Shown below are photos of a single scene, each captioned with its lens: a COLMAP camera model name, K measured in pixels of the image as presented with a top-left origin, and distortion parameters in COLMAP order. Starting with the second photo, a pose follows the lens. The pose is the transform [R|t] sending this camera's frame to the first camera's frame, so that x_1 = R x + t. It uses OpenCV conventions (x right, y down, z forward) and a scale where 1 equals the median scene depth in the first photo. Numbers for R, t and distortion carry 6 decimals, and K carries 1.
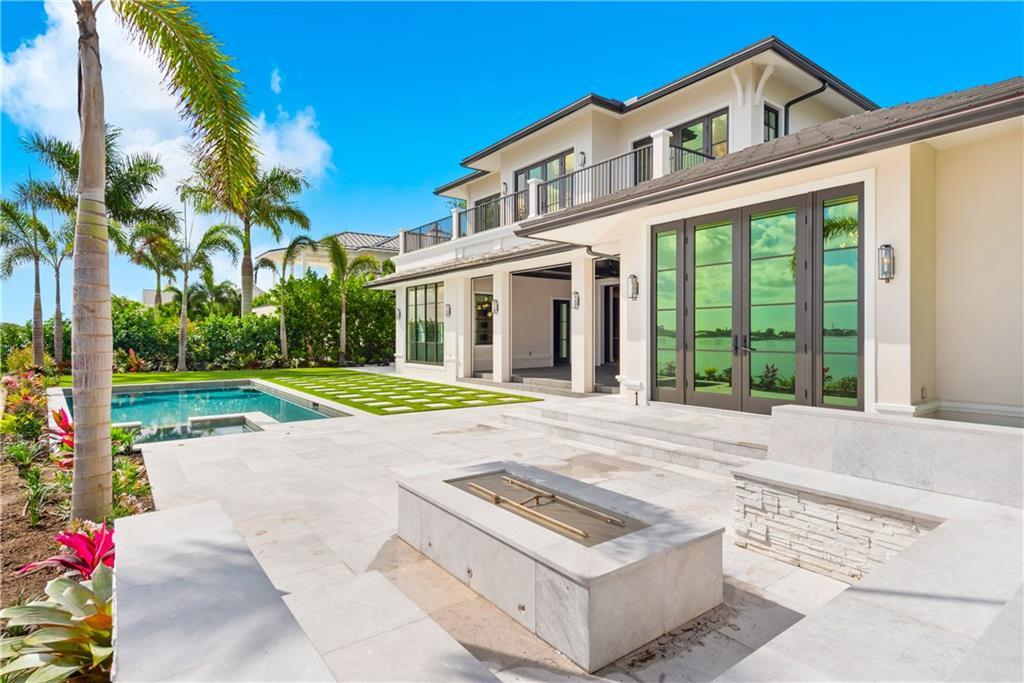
lens RADIAL K [[533.4, 0, 511.9], [0, 533.4, 342.2], [0, 0, 1]] dist [0.035127, 0.000582]
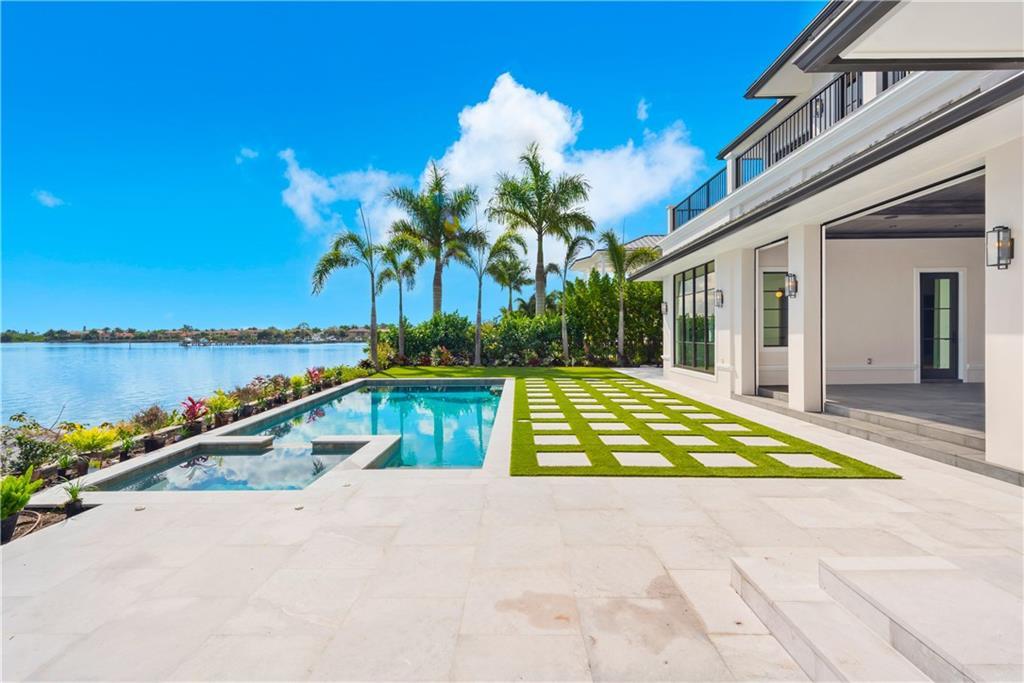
lens RADIAL K [[446.4, 0, 511.5], [0, 446.4, 336.2], [0, 0, 1]] dist [0.024435, -0.001393]
pose [[0.799136, -0.003011, -0.601142, 0.016915], [-0.002412, 0.999963, -0.008214, -0.002615], [0.601145, 0.008014, 0.799100, 0.289884]]
